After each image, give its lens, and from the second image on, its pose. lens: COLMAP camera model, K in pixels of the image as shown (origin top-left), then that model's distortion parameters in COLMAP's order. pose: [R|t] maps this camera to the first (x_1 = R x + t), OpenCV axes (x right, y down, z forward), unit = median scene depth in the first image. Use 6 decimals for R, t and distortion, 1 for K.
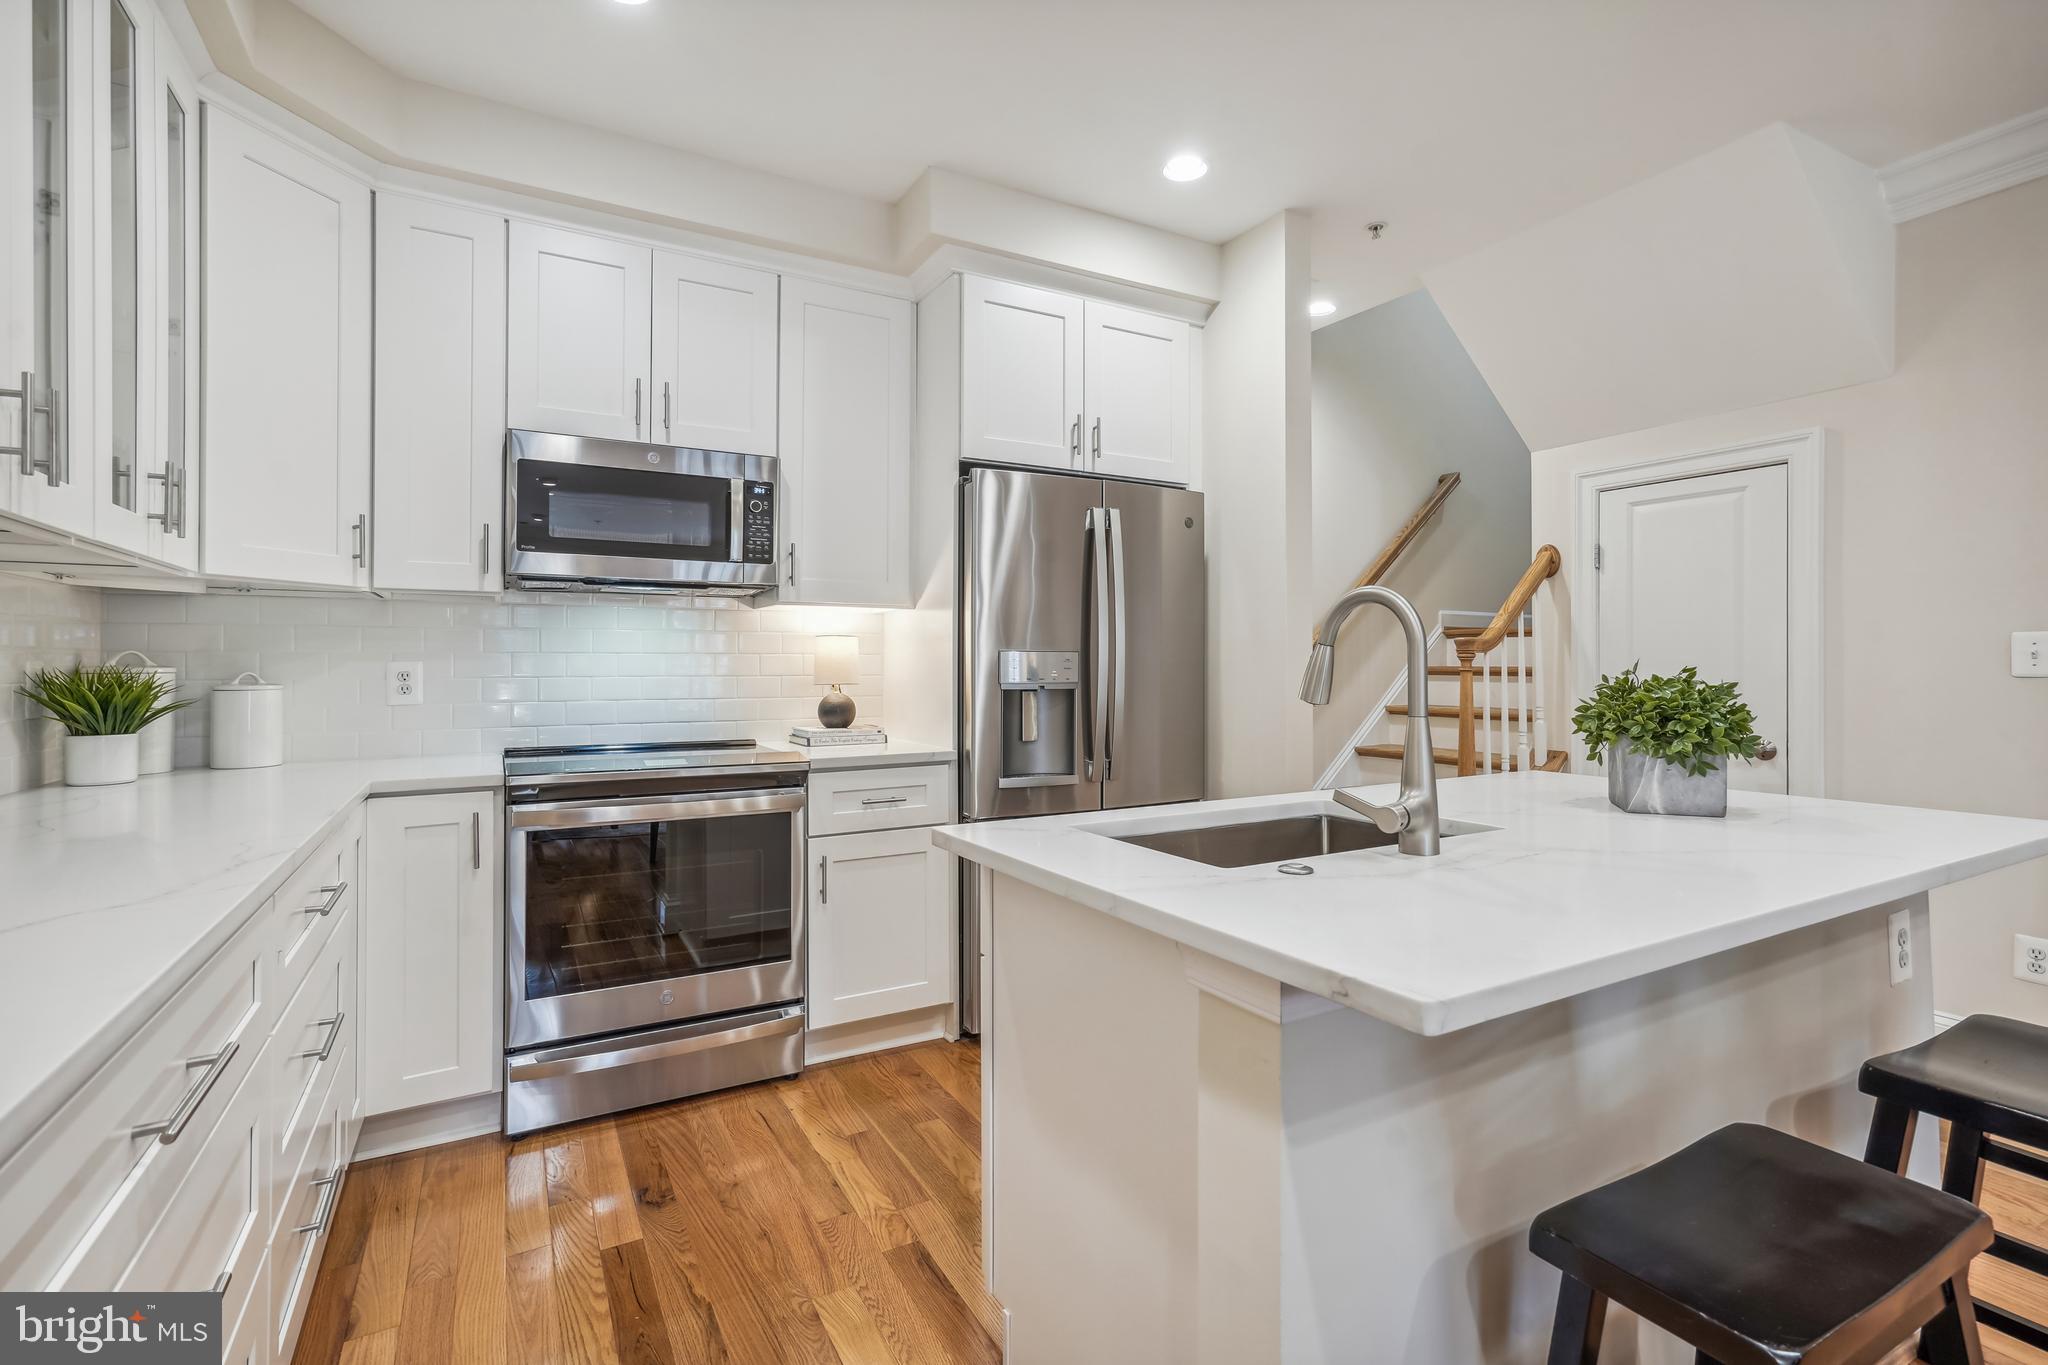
lens RADIAL K [[944.7, 0, 1016.5], [0, 944.7, 656.2], [0, 0, 1]] dist [-0.000830, 0.000327]
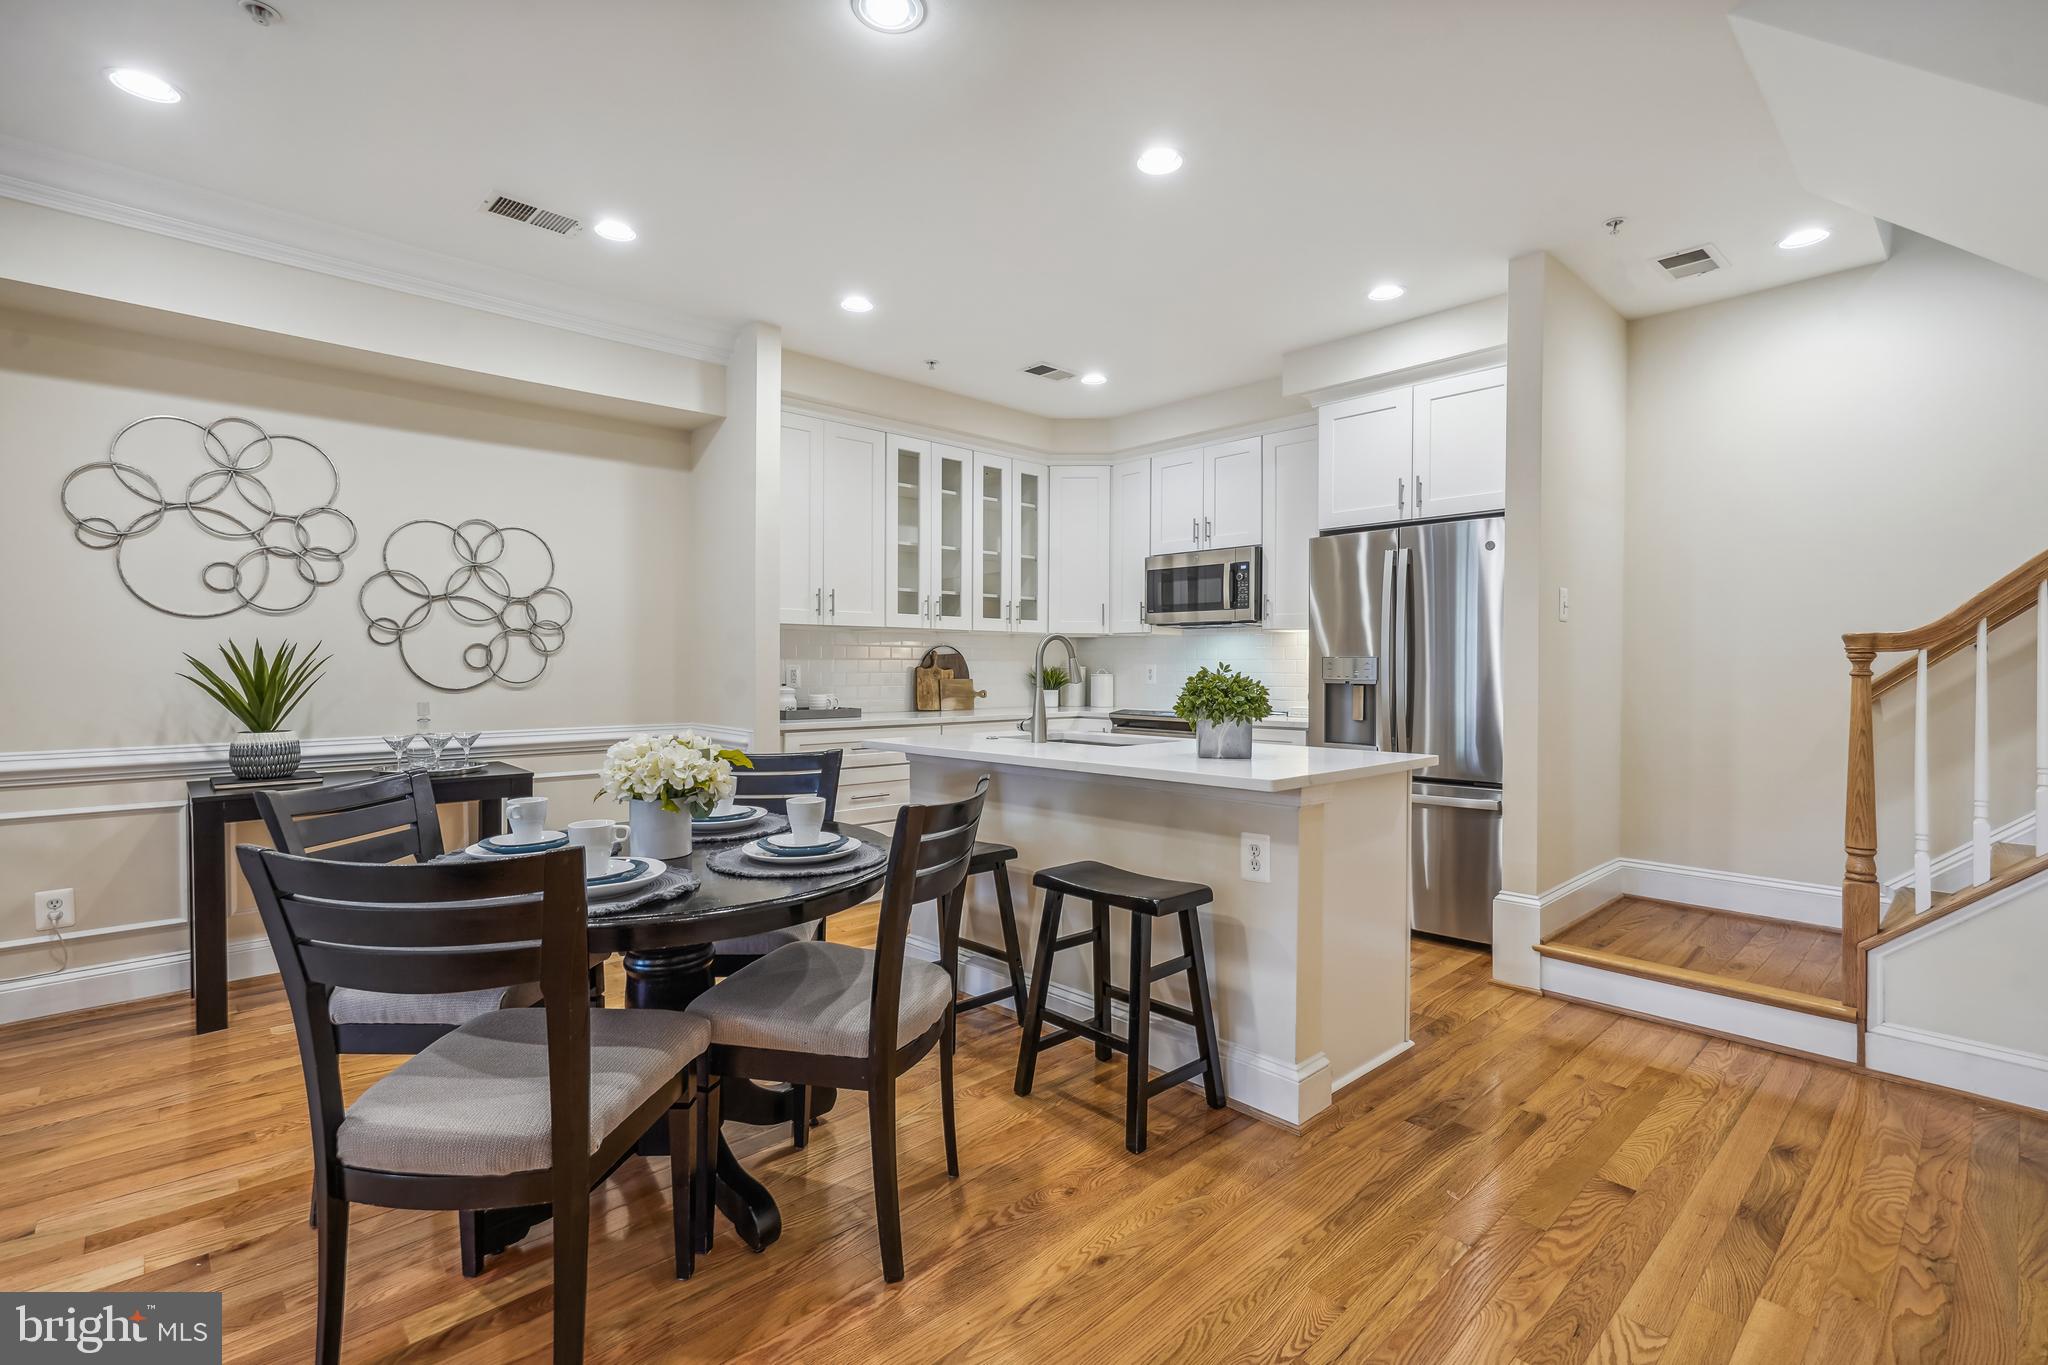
lens RADIAL K [[935.1, 0, 1017.4], [0, 935.1, 676.7], [0, 0, 1]] dist [-0.009249, 0.015189]
pose [[0.240096, 0.012017, -0.970675, 1.336695], [0.004519, 0.999899, 0.013497, 0.003210], [0.970739, -0.007627, 0.240017, 0.176888]]
